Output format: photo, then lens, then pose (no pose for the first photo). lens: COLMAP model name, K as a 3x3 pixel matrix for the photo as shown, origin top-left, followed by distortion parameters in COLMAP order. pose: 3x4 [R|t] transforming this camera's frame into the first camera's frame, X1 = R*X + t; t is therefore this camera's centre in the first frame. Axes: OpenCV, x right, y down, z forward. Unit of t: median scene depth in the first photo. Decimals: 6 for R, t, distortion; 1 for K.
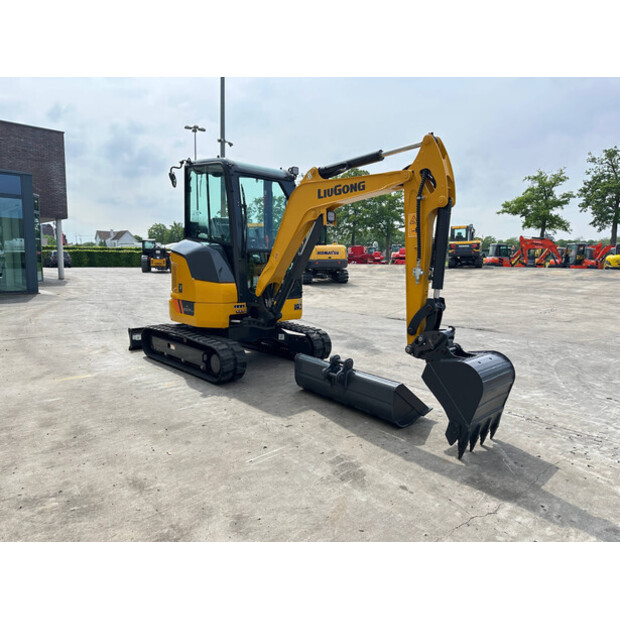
lens RADIAL K [[440.7, 0, 310.0], [0, 440.7, 313.6], [0, 0, 1]] dist [0.021590, -0.021346]
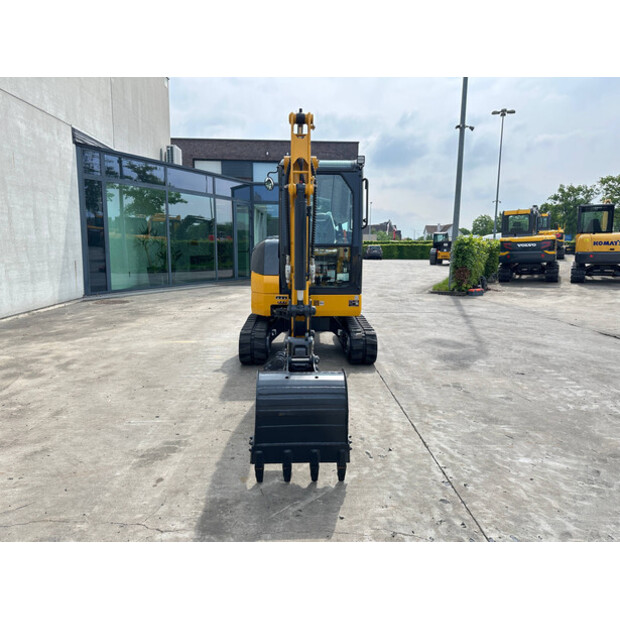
lens RADIAL K [[440.7, 0, 309.8], [0, 440.7, 307.9], [0, 0, 1]] dist [0.021590, -0.021346]
pose [[0.740373, 0.083354, -0.667008, 0.808388], [-0.080213, 0.996147, 0.035450, -0.046965], [0.667393, 0.027257, 0.744207, 0.335868]]
